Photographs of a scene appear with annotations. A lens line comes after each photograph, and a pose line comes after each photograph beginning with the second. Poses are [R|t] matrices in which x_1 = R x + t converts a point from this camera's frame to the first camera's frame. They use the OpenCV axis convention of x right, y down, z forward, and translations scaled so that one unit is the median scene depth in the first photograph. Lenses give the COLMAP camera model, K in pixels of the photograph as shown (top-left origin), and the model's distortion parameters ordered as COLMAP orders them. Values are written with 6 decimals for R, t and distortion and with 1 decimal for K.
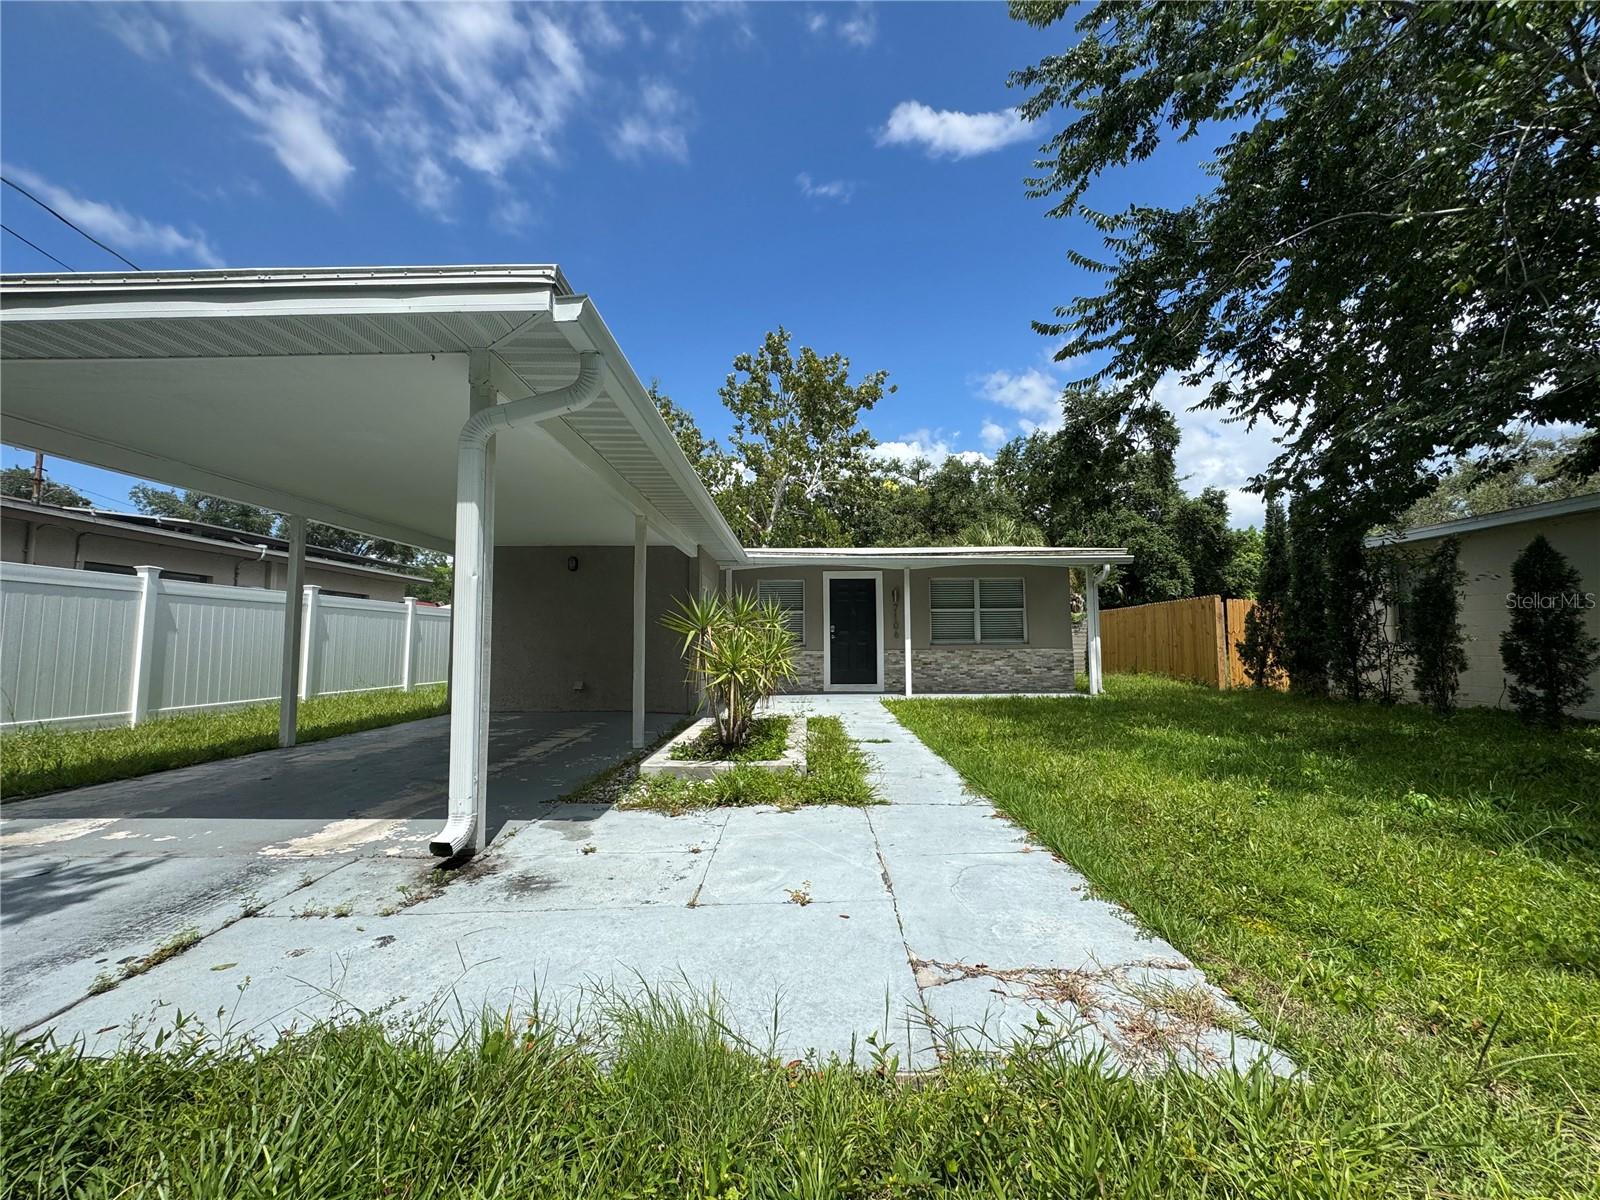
lens RADIAL K [[639.2, 0, 798.2], [0, 639.2, 602.0], [0, 0, 1]] dist [-0.000432, -0.000199]
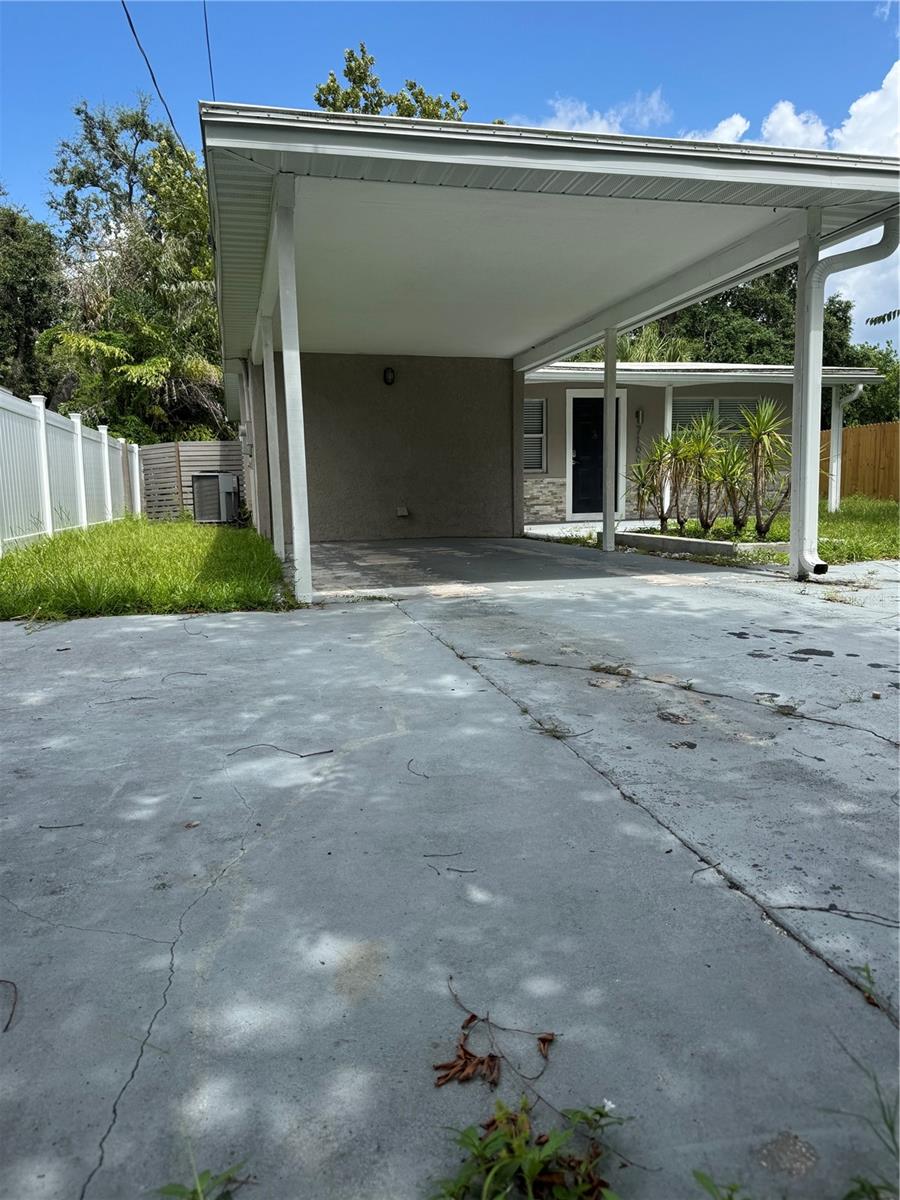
lens RADIAL K [[854.8, 0, 457.6], [0, 854.8, 611.2], [0, 0, 1]] dist [0.025596, -0.006891]
pose [[0.965793, -0.053404, 0.253757, -0.440571], [0.001645, 0.979807, 0.199941, 0.017867], [-0.259311, -0.192684, 0.946378, -0.171418]]
